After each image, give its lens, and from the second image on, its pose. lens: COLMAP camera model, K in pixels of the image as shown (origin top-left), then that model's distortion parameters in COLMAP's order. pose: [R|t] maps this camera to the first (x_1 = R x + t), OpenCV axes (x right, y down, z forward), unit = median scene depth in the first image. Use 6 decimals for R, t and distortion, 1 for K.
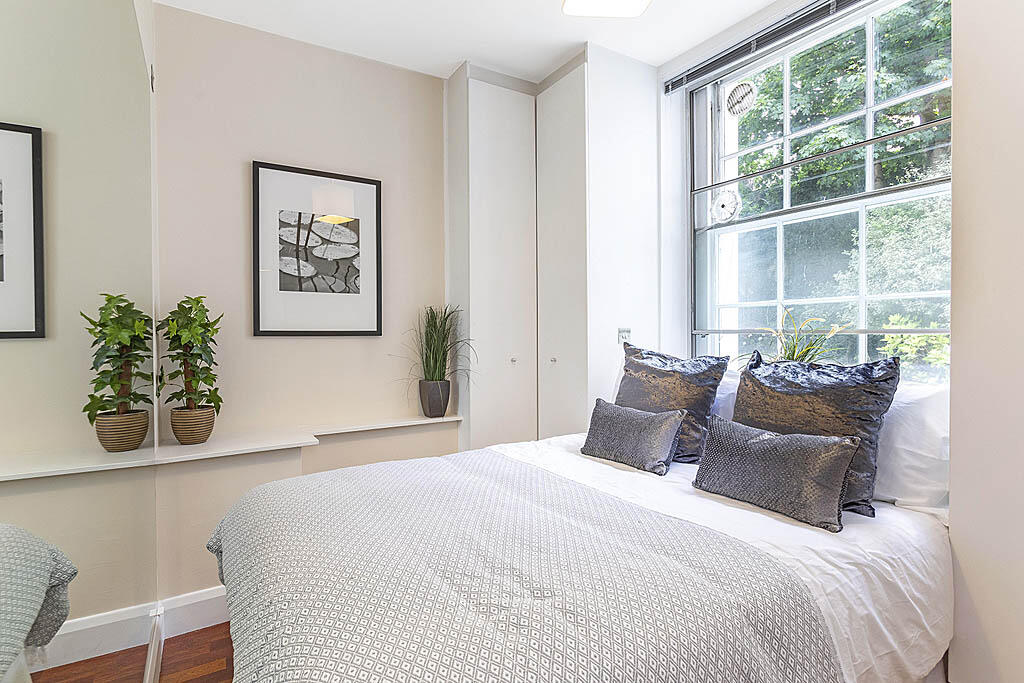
lens RADIAL K [[510.2, 0, 509.3], [0, 510.2, 342.9], [0, 0, 1]] dist [-0.001428, 0.007307]
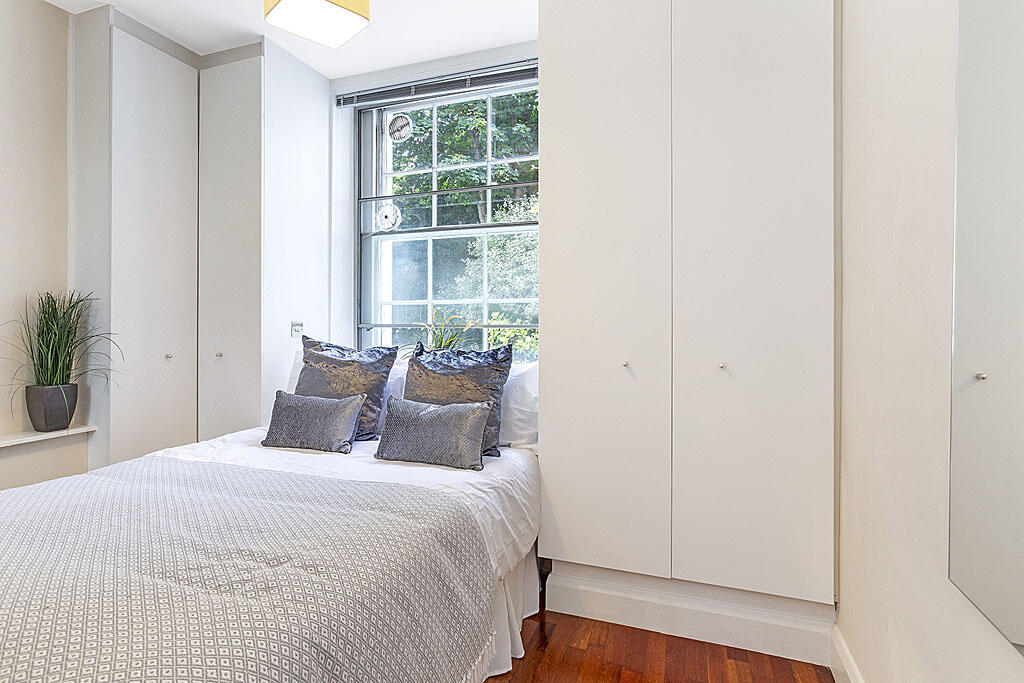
lens RADIAL K [[510.2, 0, 509.3], [0, 510.2, 342.9], [0, 0, 1]] dist [-0.001428, 0.007307]
pose [[0.775188, -0.015334, 0.631544, -0.117029], [0.006295, 0.999843, 0.016550, -0.000687], [-0.631699, -0.008853, 0.775163, -0.086982]]
